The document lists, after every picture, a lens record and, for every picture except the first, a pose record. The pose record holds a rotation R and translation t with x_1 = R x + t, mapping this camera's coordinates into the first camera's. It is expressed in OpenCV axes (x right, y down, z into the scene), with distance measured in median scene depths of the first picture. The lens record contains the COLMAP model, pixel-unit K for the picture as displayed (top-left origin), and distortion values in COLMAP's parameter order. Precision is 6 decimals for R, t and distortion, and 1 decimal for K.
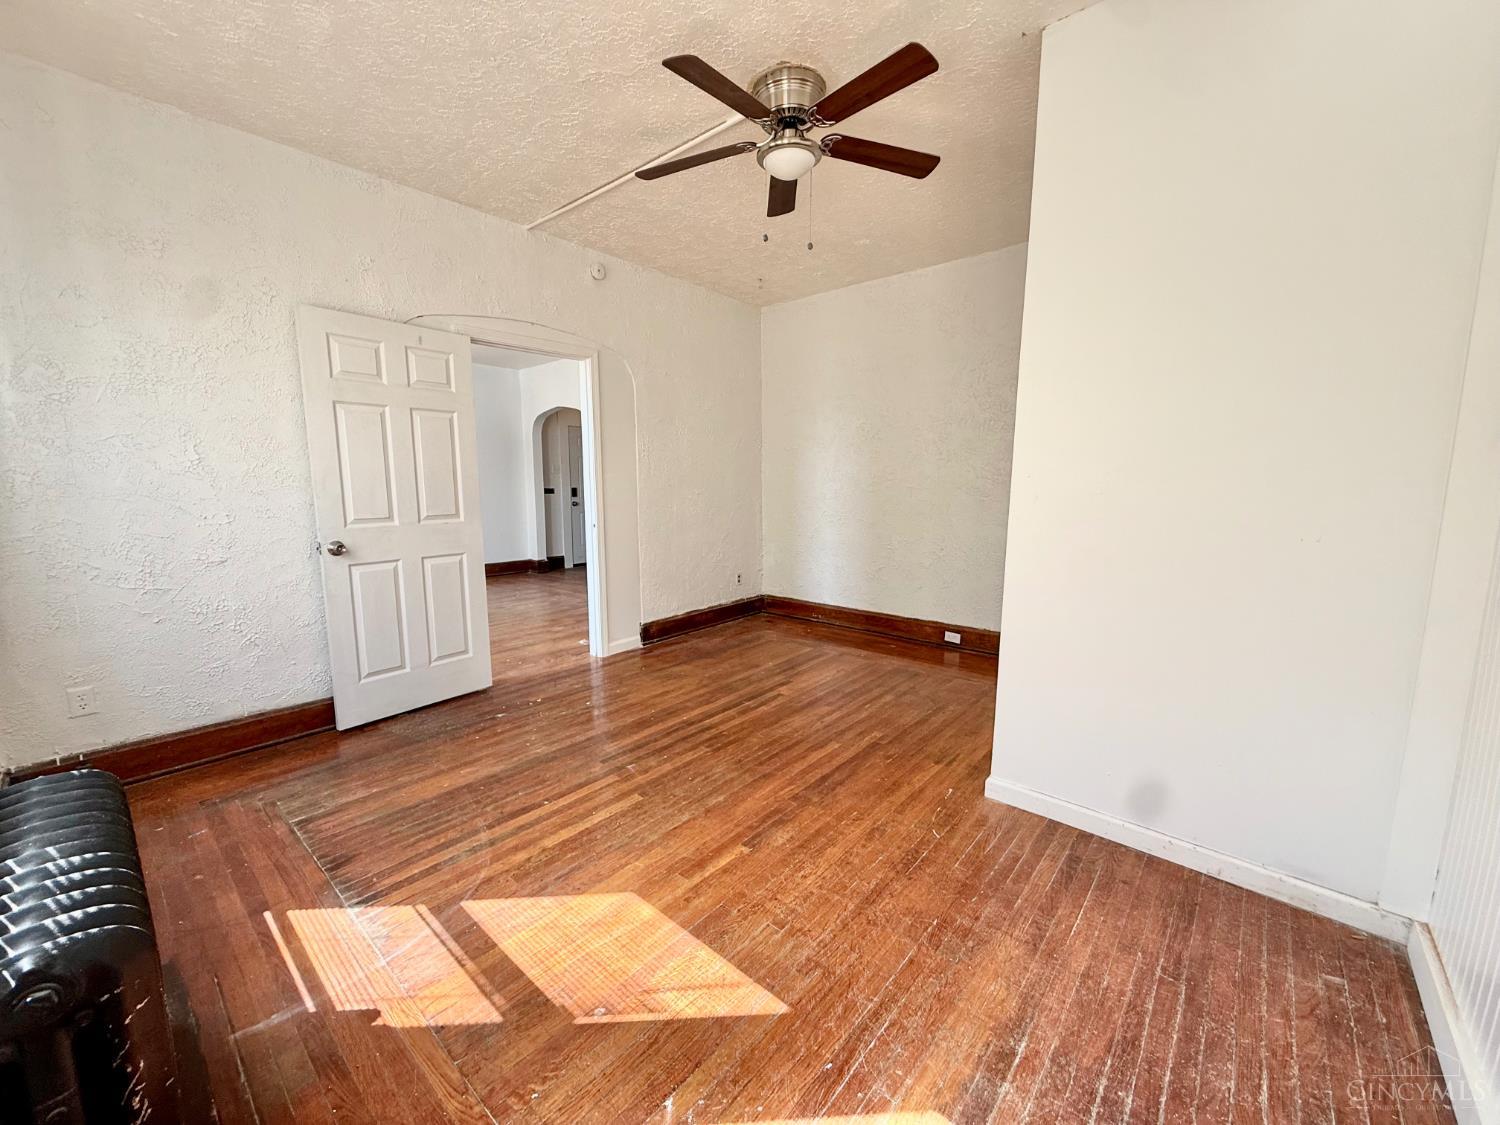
lens RADIAL K [[595.7, 0, 750.0], [0, 595.7, 562.5], [0, 0, 1]] dist [-0.000521, 0.000024]
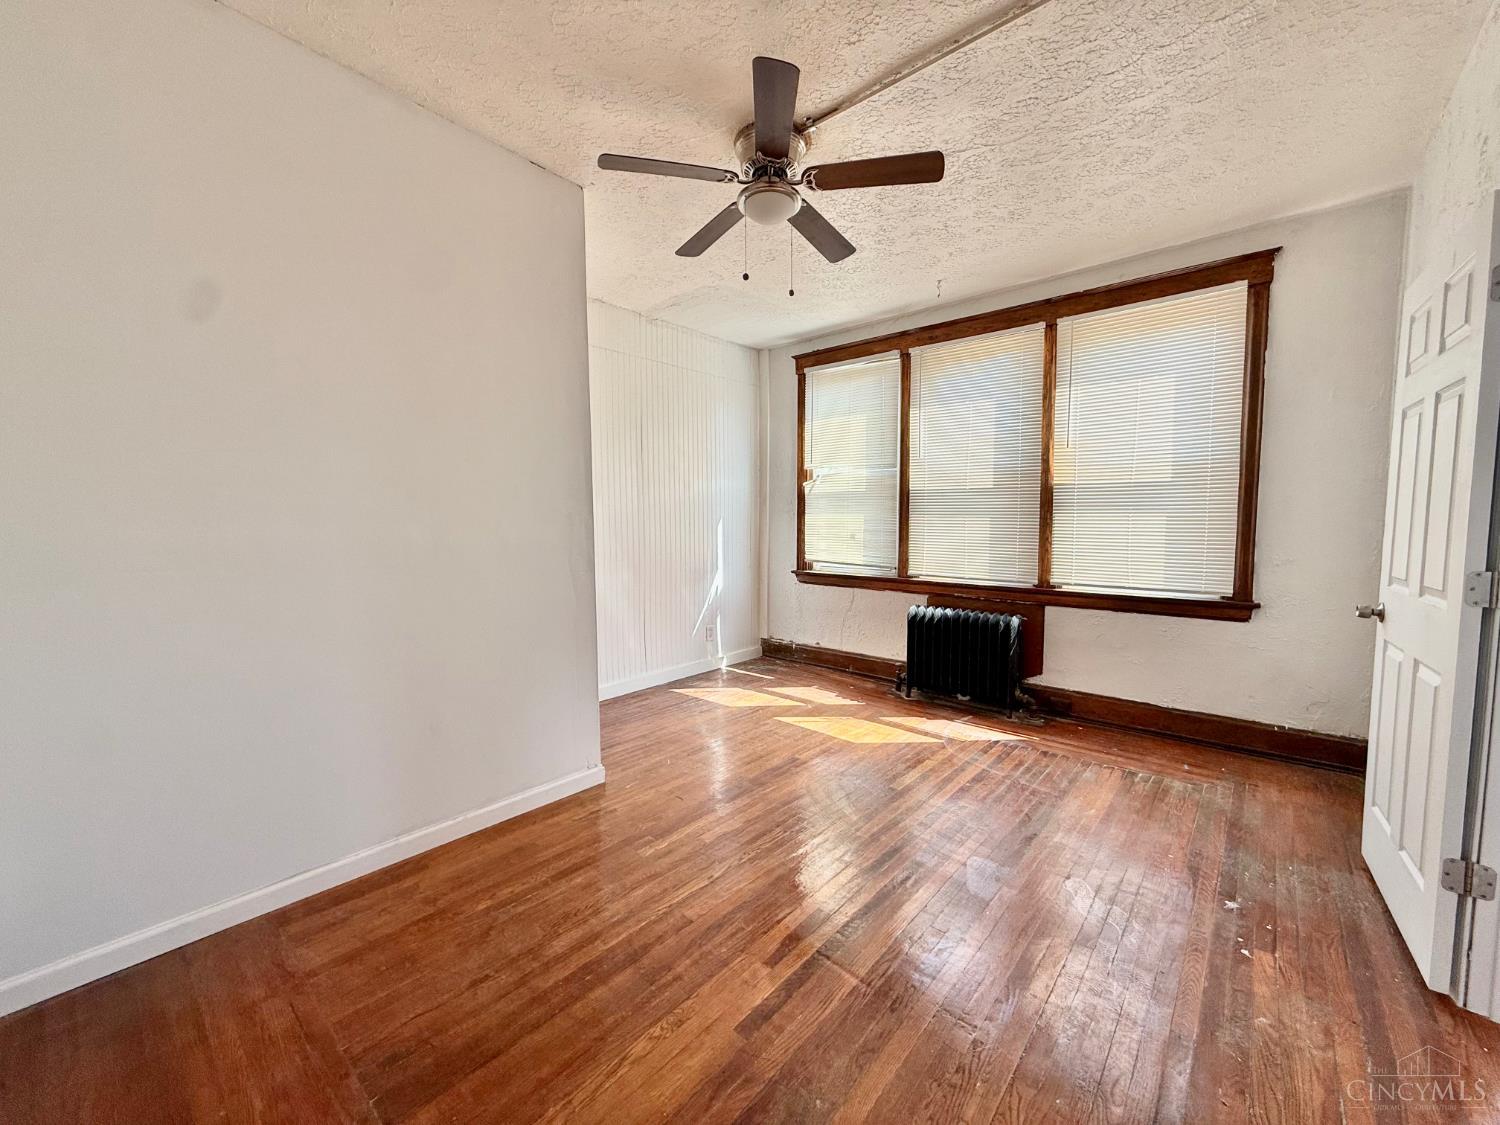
lens RADIAL K [[595.7, 0, 750.0], [0, 595.7, 562.5], [0, 0, 1]] dist [-0.000521, 0.000024]
pose [[-0.999967, 0.006481, 0.004900, 0.110271], [0.007362, 0.977875, 0.209062, -0.352560], [-0.003436, 0.209091, -0.977890, 2.489534]]
